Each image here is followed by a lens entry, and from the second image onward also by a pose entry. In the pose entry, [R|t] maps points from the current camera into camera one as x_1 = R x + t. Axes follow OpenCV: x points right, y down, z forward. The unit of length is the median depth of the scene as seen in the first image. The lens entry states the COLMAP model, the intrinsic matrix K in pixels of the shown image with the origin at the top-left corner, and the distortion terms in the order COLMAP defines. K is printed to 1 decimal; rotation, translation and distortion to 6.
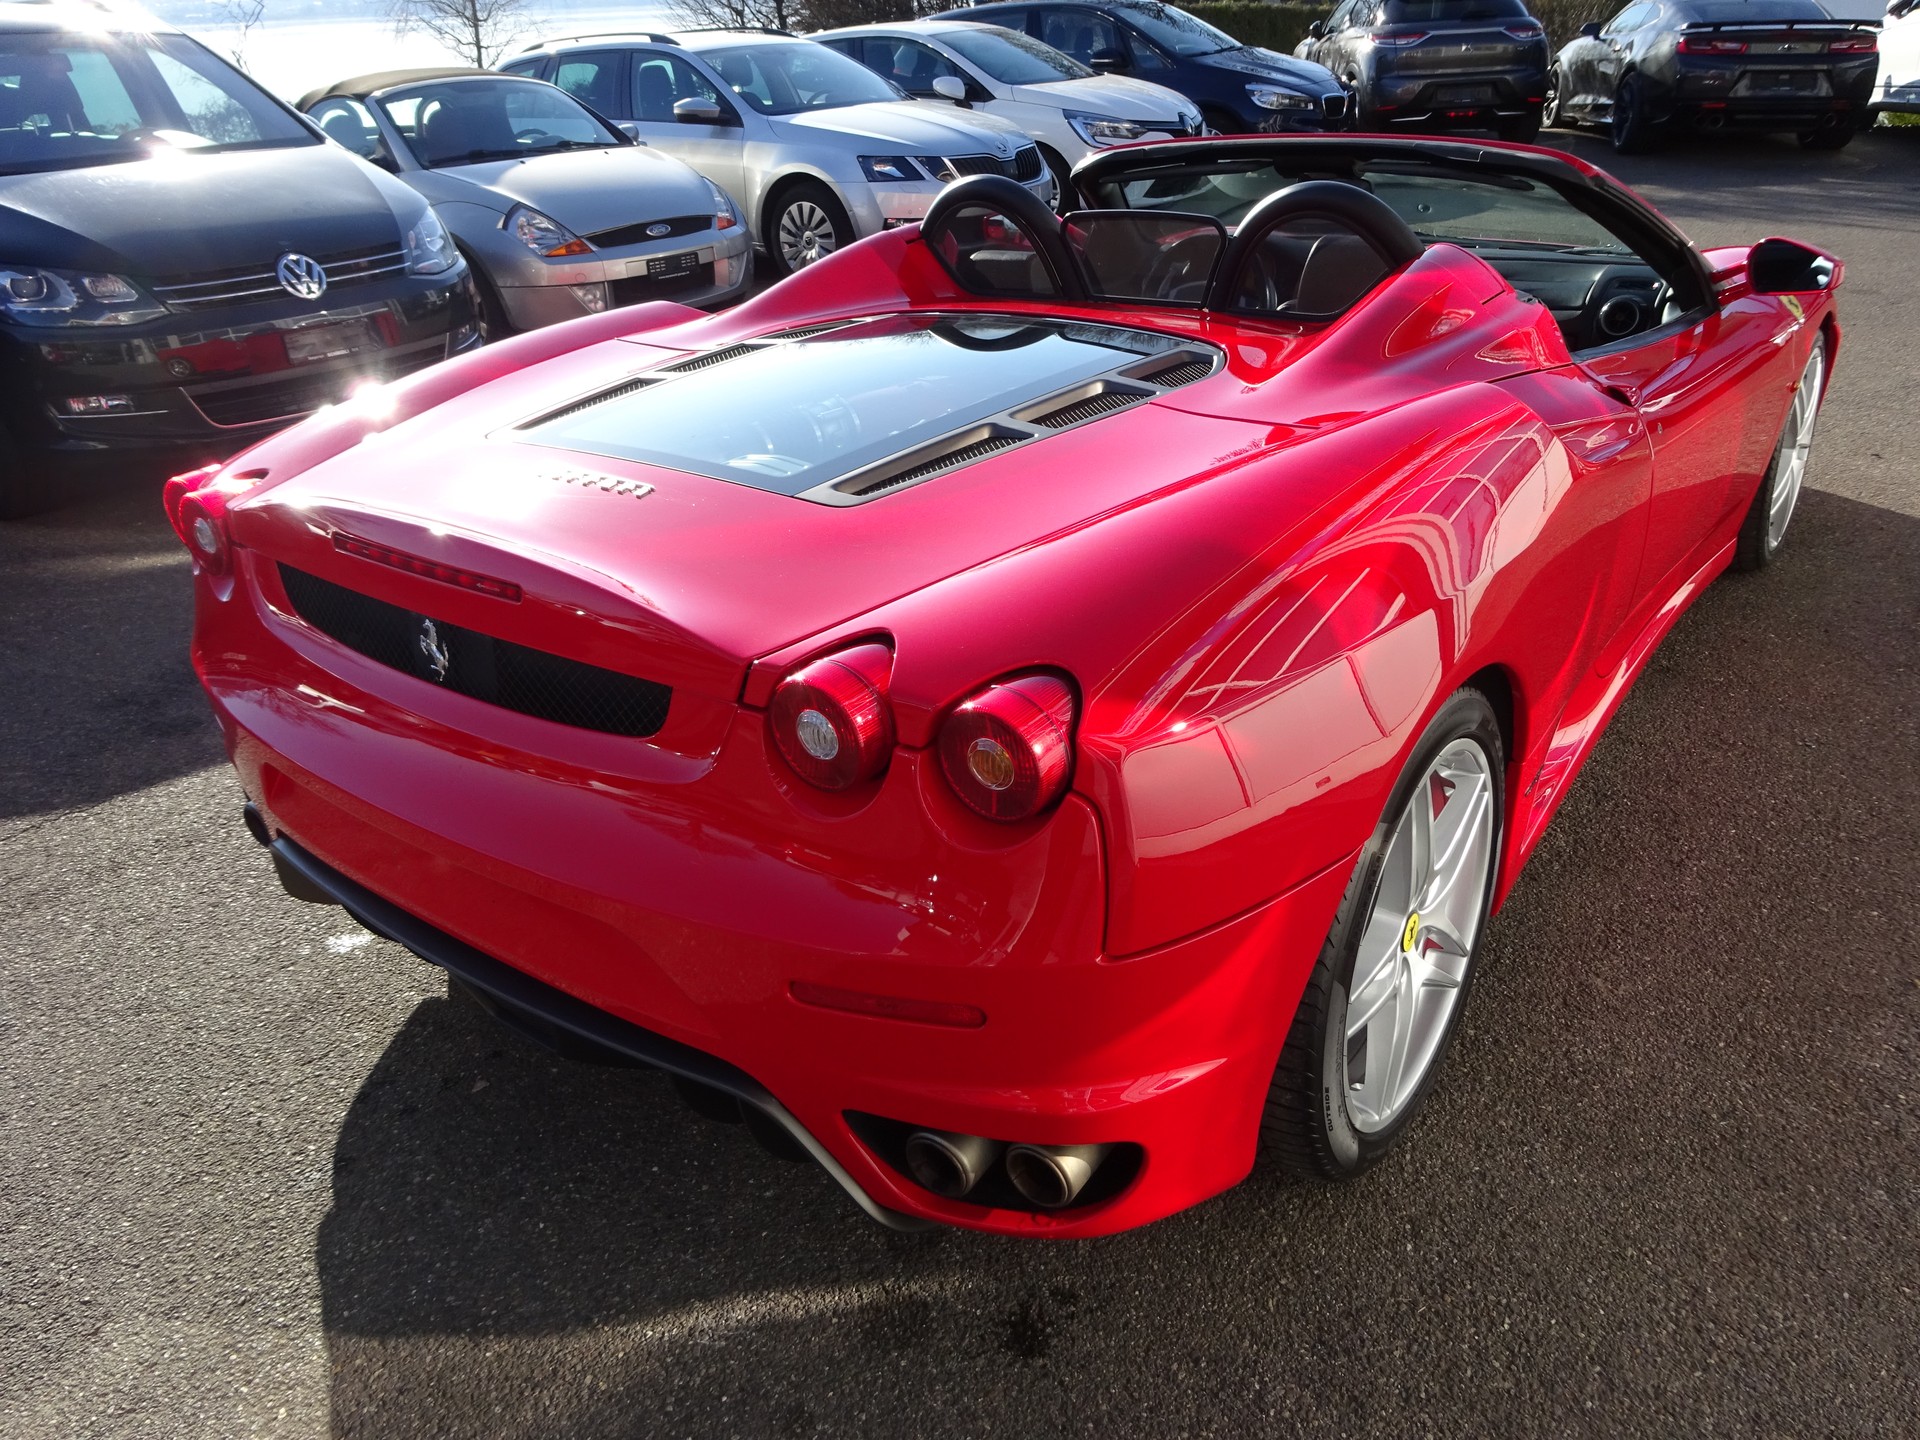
lens RADIAL K [[1420.4, 0, 960.0], [0, 1420.4, 720.0], [0, 0, 1]] dist [0.002052, 0.001732]
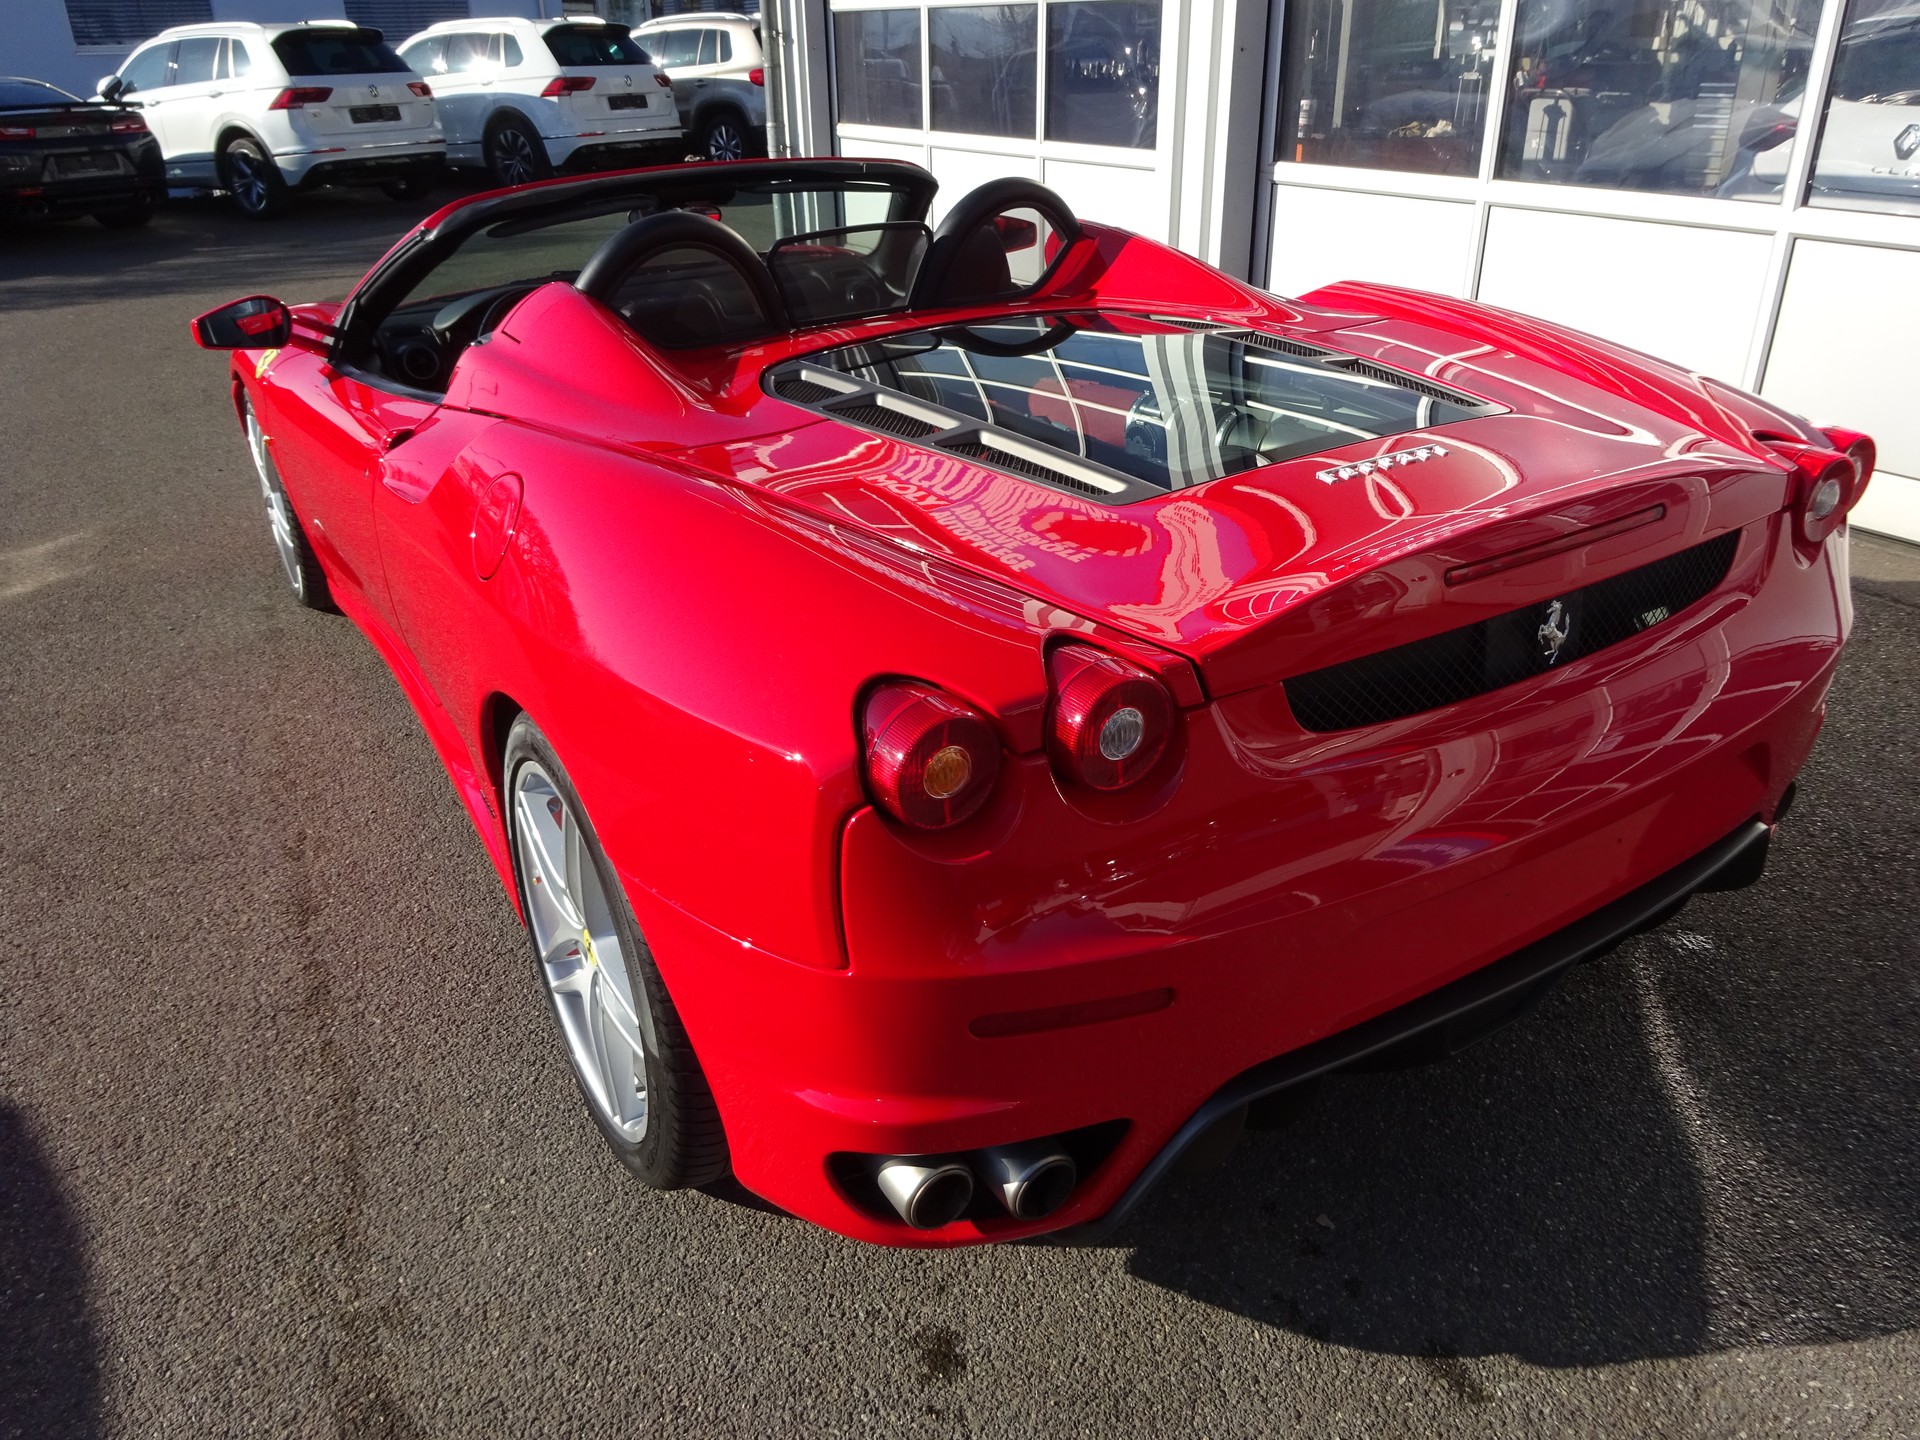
lens RADIAL K [[1474.3, 0, 960.0], [0, 1474.3, 720.0], [0, 0, 1]] dist [-0.002636, -0.004629]
pose [[0.346230, -0.373299, 0.860681, -0.227708], [0.435637, 0.876489, 0.204910, -0.059851], [-0.830870, 0.303999, 0.466090, 0.147430]]
